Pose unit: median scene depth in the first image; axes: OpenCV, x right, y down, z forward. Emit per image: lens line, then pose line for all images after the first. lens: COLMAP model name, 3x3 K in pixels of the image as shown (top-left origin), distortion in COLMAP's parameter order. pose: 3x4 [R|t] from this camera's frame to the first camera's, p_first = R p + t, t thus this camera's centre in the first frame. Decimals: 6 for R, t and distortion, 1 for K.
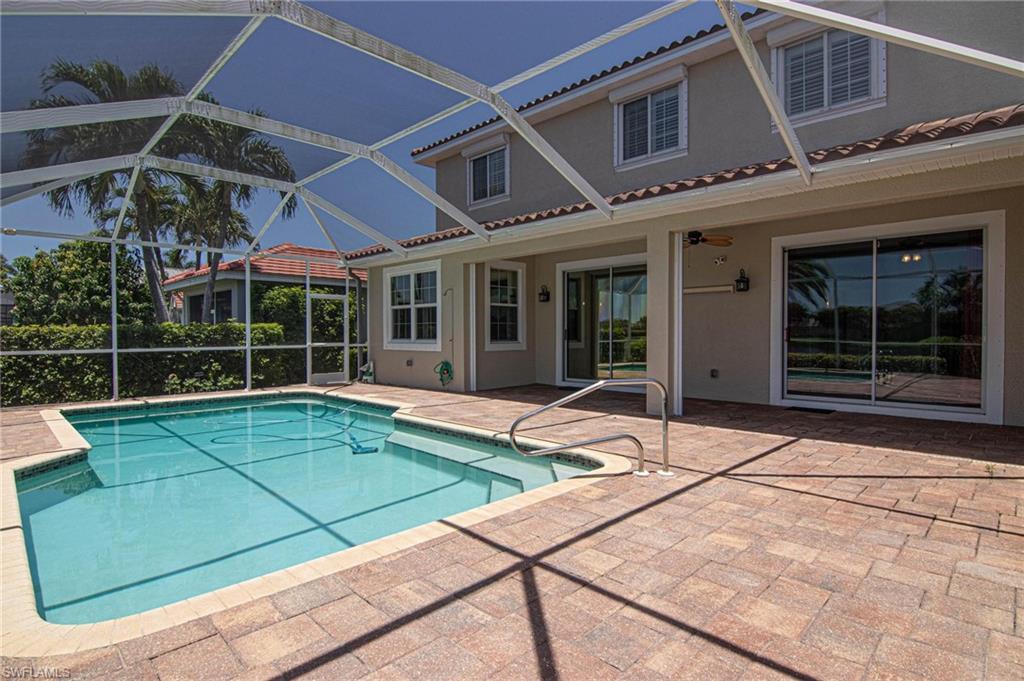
lens RADIAL K [[525.3, 0, 515.3], [0, 525.3, 341.2], [0, 0, 1]] dist [-0.010076, -0.009021]
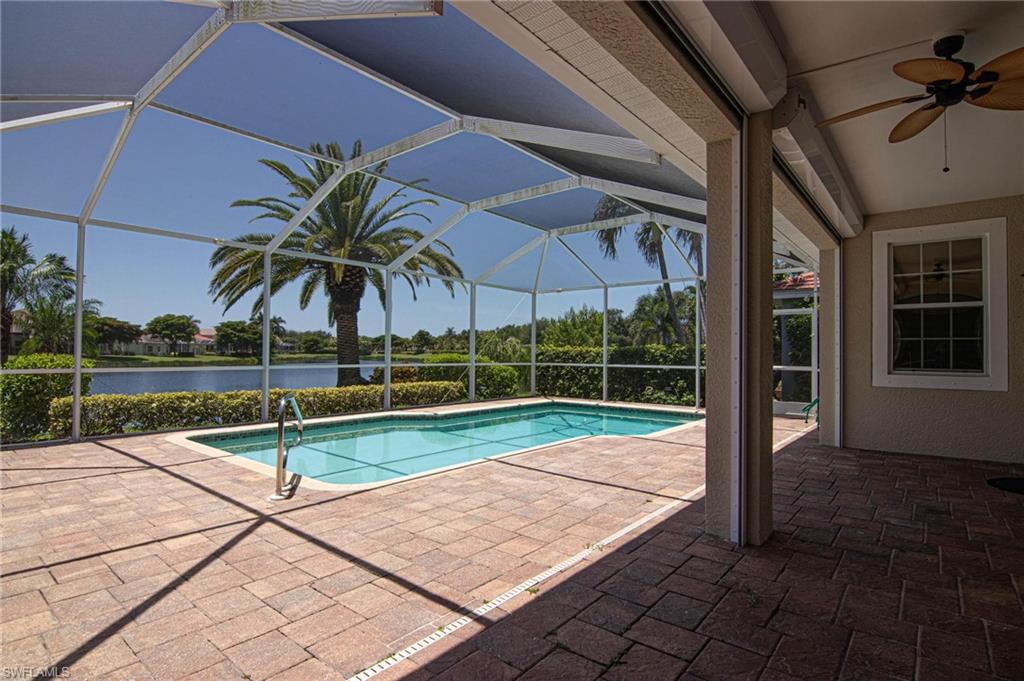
lens RADIAL K [[525.3, 0, 503.2], [0, 525.3, 341.8], [0, 0, 1]] dist [-0.010076, -0.009021]
pose [[0.070116, -0.016550, -0.997402, 0.516332], [-0.024656, 0.999528, -0.018319, -0.010506], [0.997234, 0.025877, 0.069675, 0.536818]]
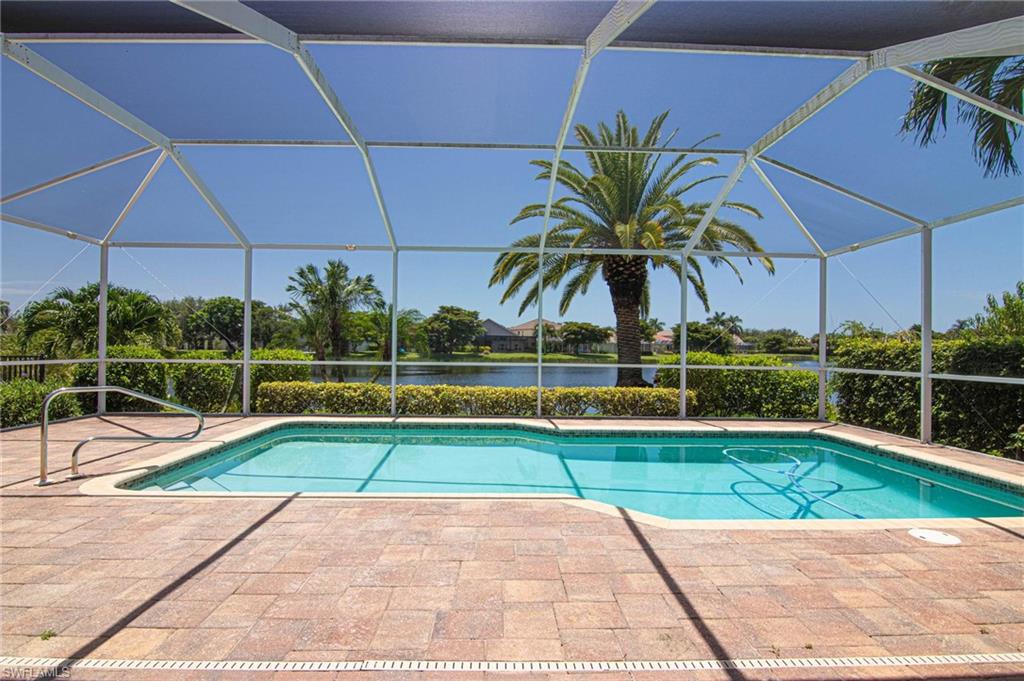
lens RADIAL K [[525.3, 0, 513.8], [0, 525.3, 325.8], [0, 0, 1]] dist [-0.010076, -0.009021]
pose [[-0.700911, -0.035226, -0.712378, 0.147375], [-0.022379, 0.999374, -0.027399, -0.016215], [0.712897, -0.003262, -0.701261, 0.938498]]
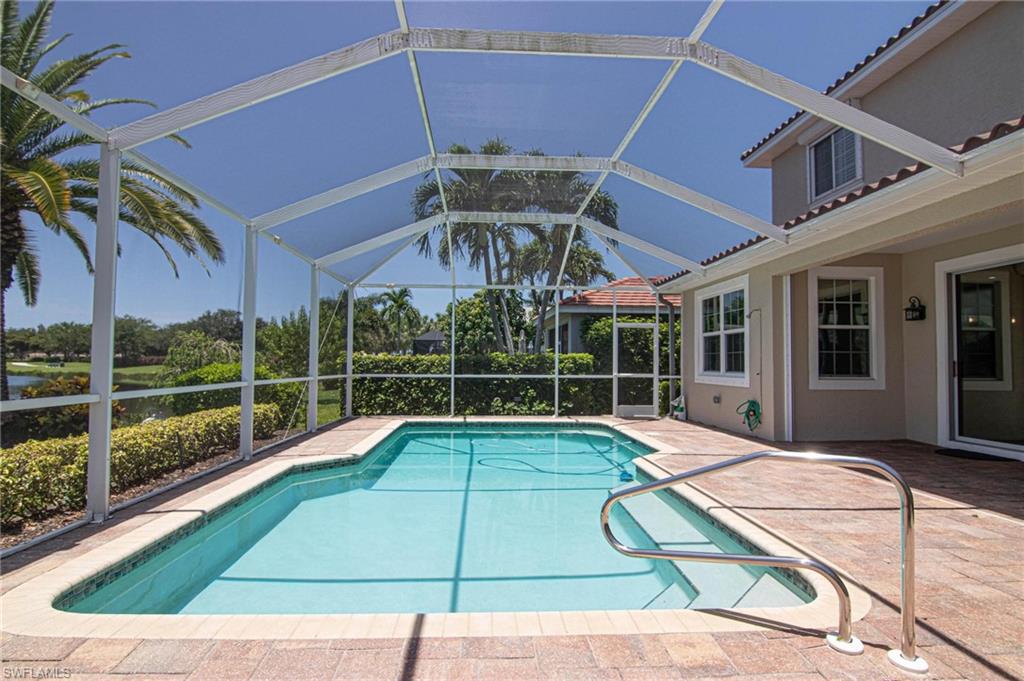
lens RADIAL K [[525.3, 0, 506.1], [0, 525.3, 340.9], [0, 0, 1]] dist [-0.010076, -0.009021]
pose [[0.730702, -0.019094, -0.682429, 0.138604], [-0.021016, 0.998506, -0.050440, -0.003532], [0.682373, 0.051199, 0.729209, 0.156957]]
